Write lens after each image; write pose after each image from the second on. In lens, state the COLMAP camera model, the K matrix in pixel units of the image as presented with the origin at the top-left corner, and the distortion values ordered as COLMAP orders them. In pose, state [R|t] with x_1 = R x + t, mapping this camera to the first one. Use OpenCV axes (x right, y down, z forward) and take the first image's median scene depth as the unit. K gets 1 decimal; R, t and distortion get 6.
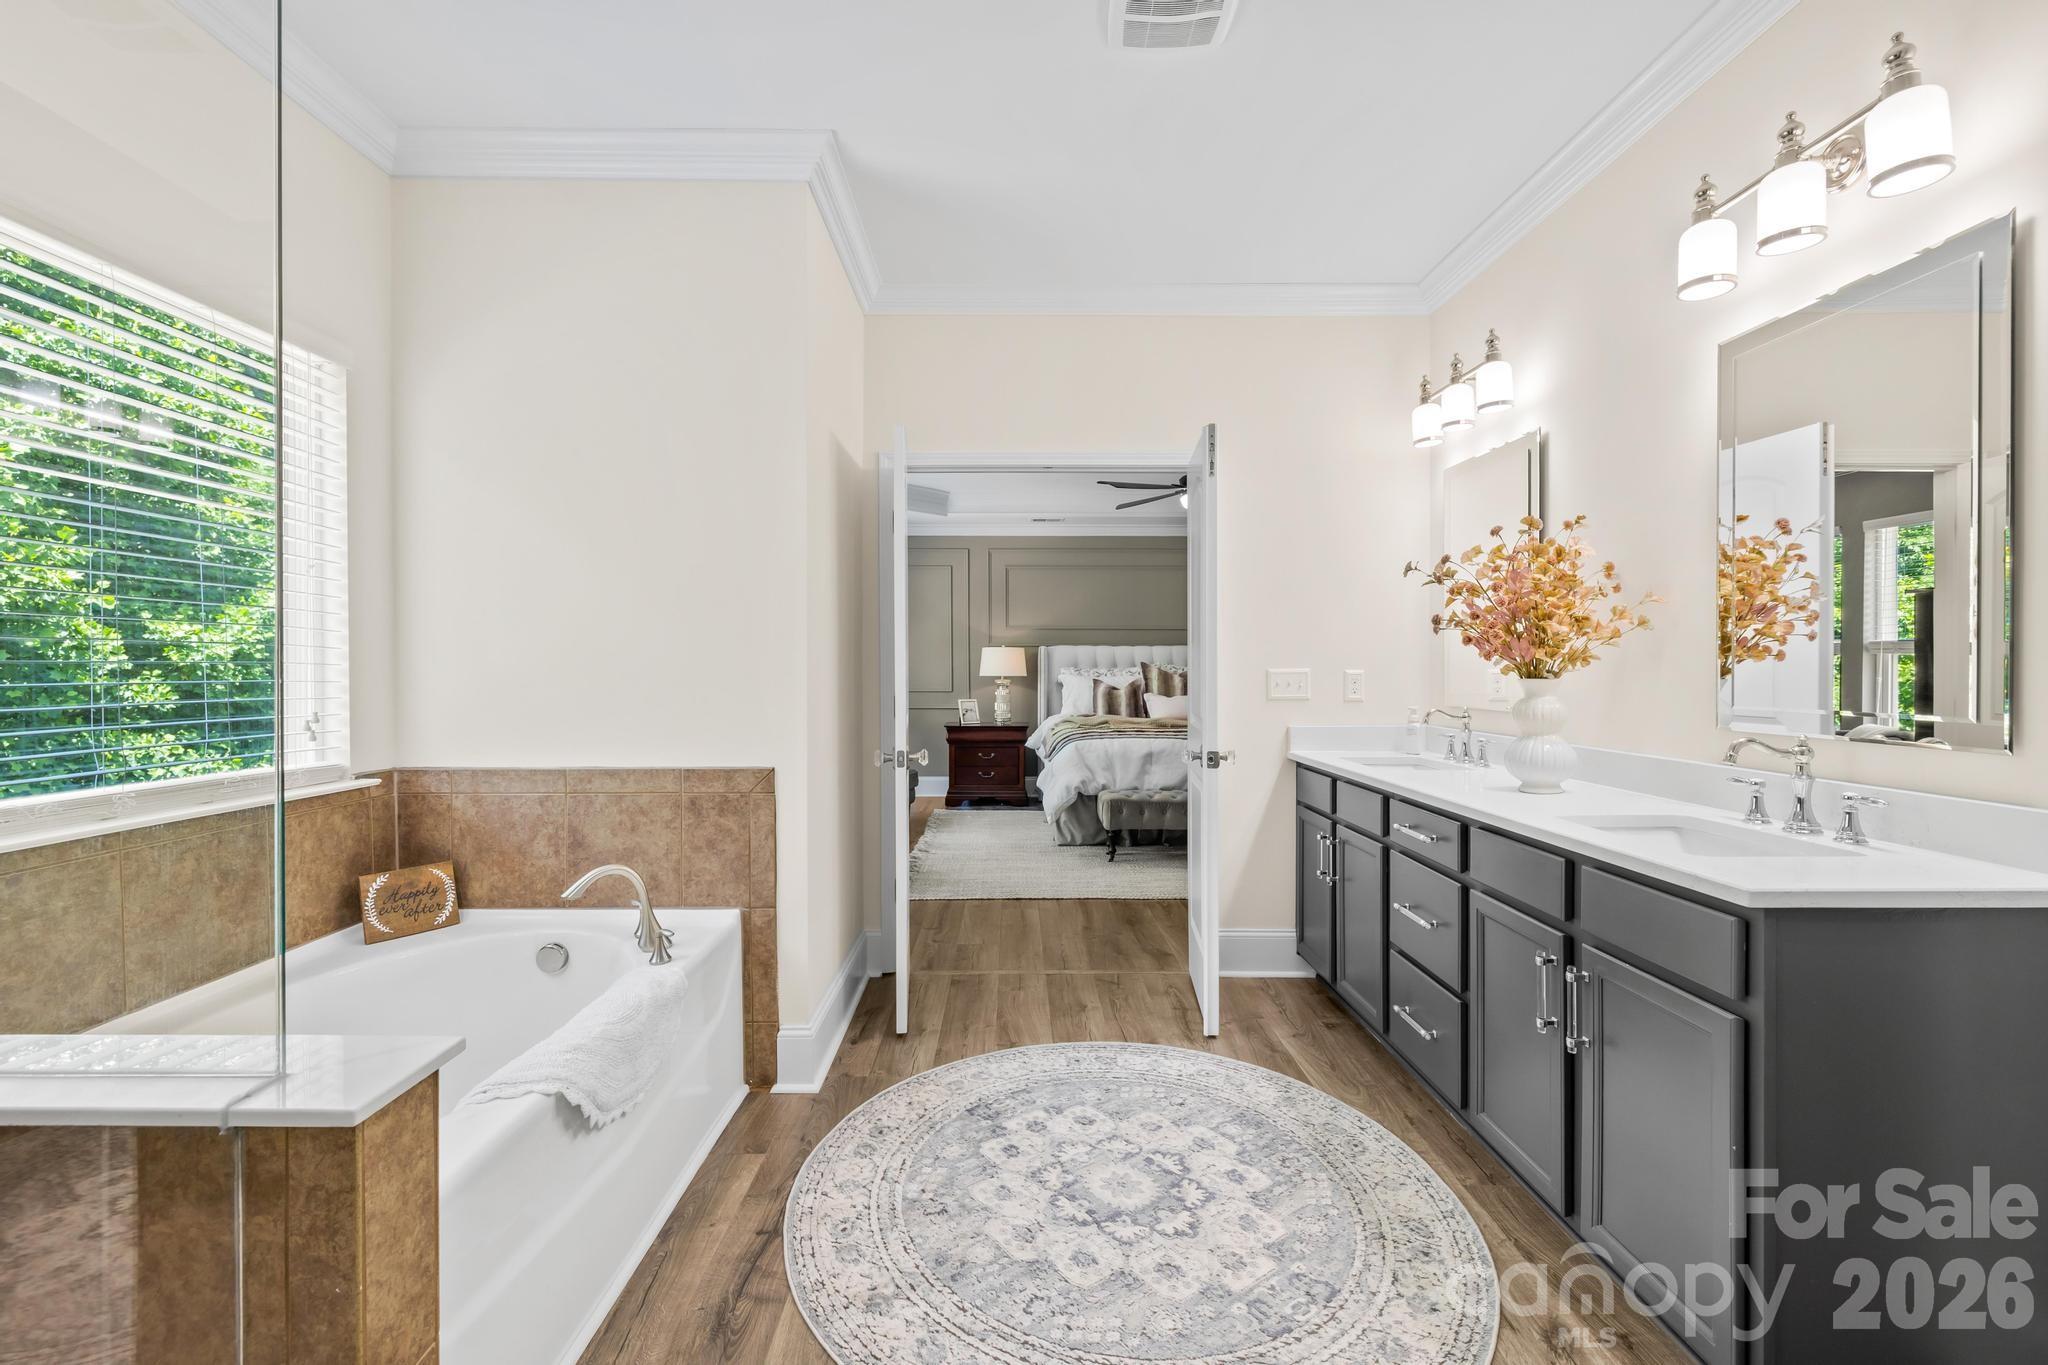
lens RADIAL K [[859.9, 0, 1014.6], [0, 859.9, 672.4], [0, 0, 1]] dist [-0.001097, 0.000067]
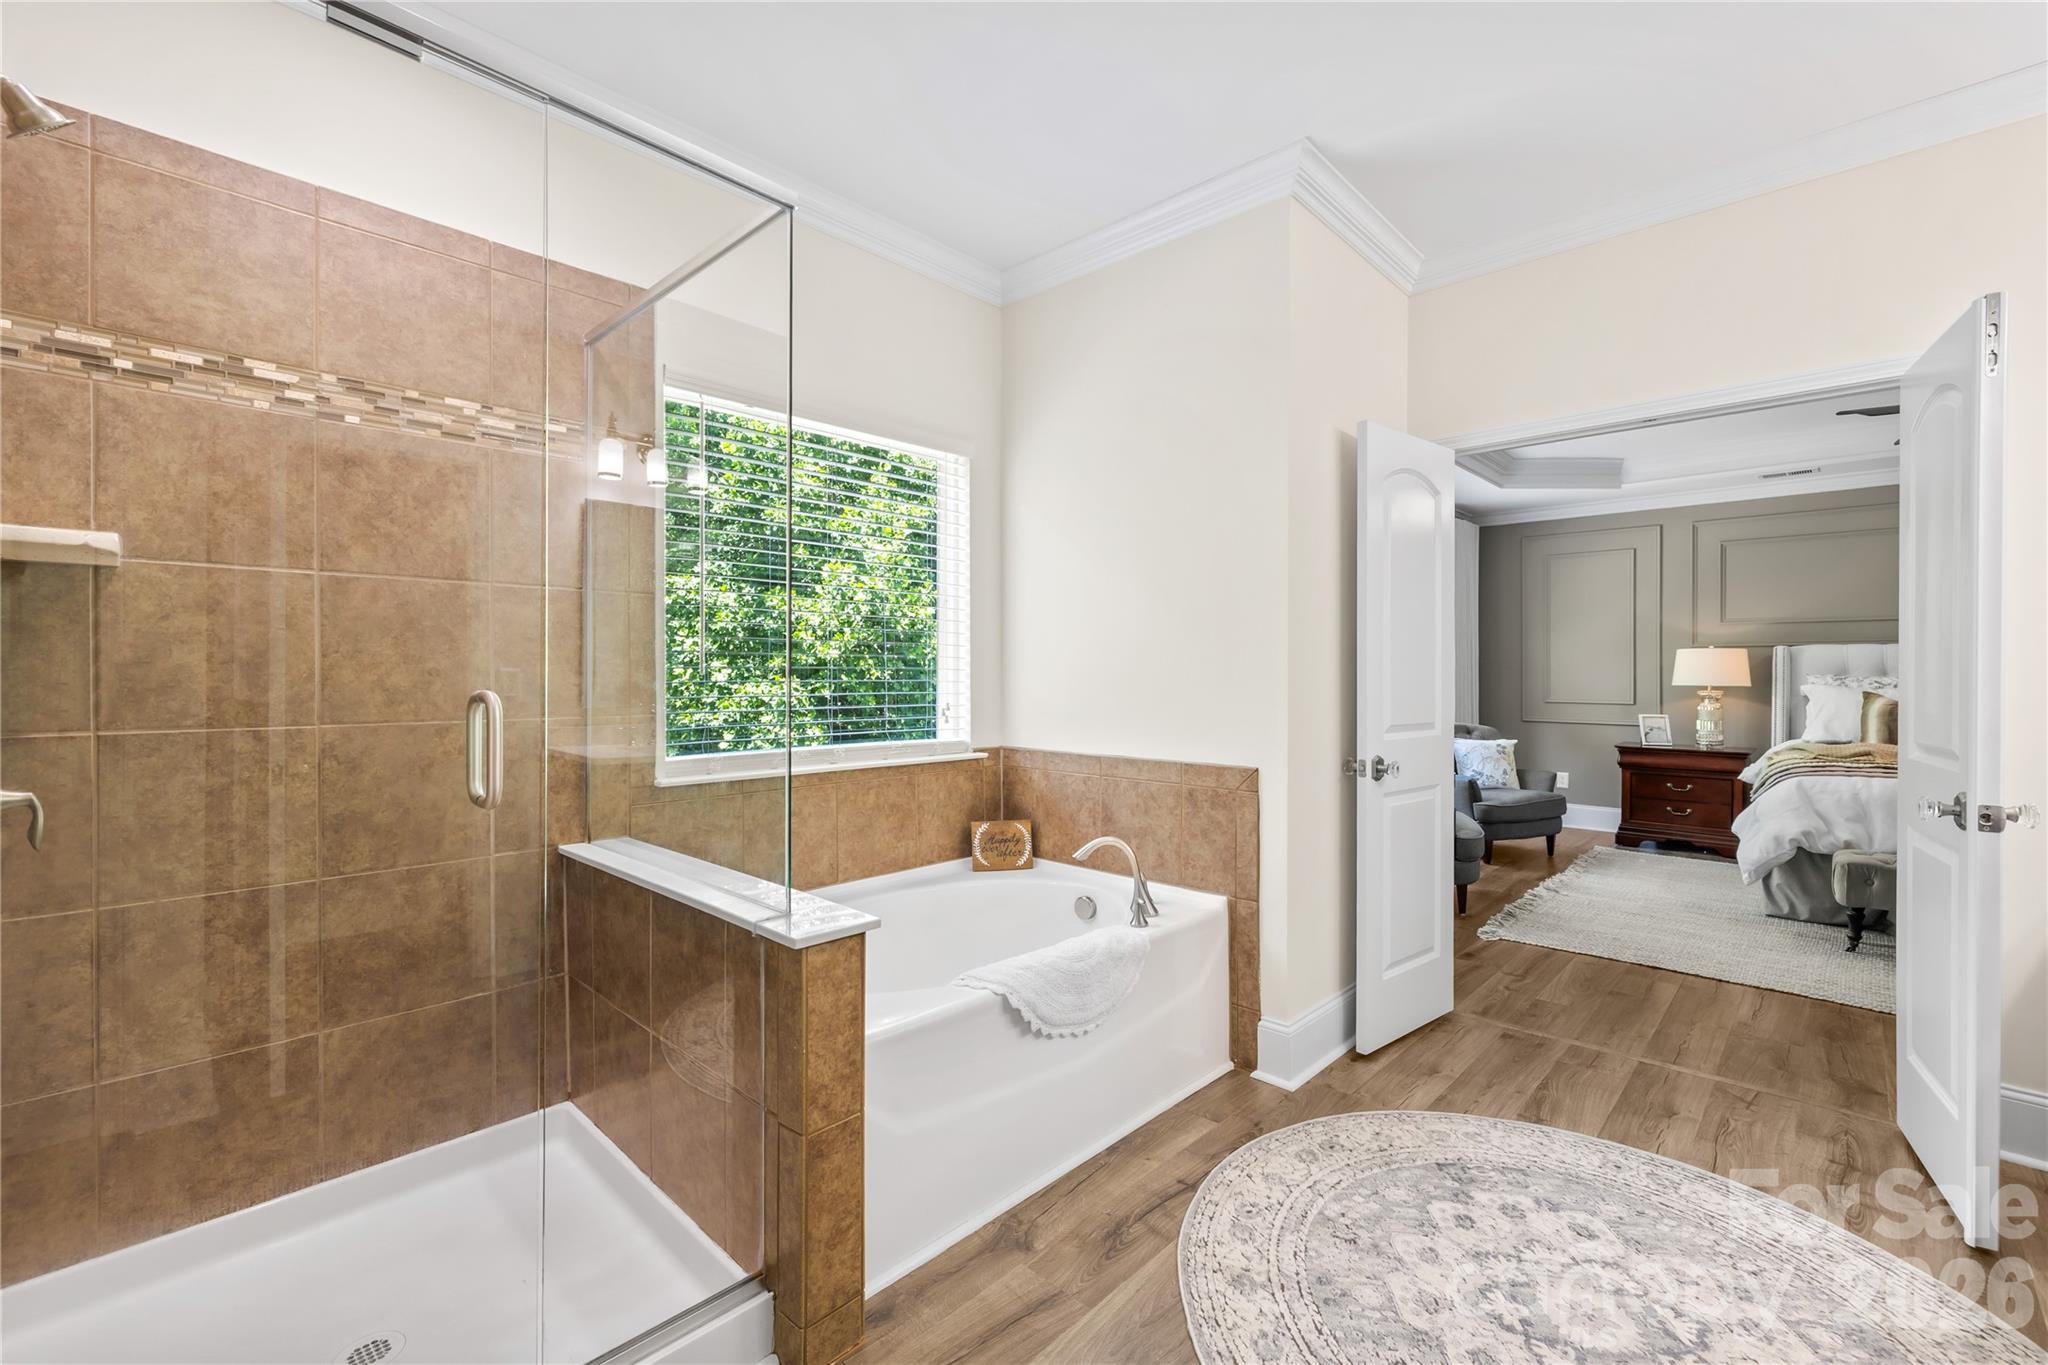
lens RADIAL K [[859.9, 0, 1002.6], [0, 859.9, 680.8], [0, 0, 1]] dist [-0.001097, 0.000067]
pose [[0.717976, 0.009277, -0.696006, 0.226857], [-0.007474, 0.999956, 0.005619, 0.000572], [0.696028, 0.001168, 0.718014, 0.031643]]
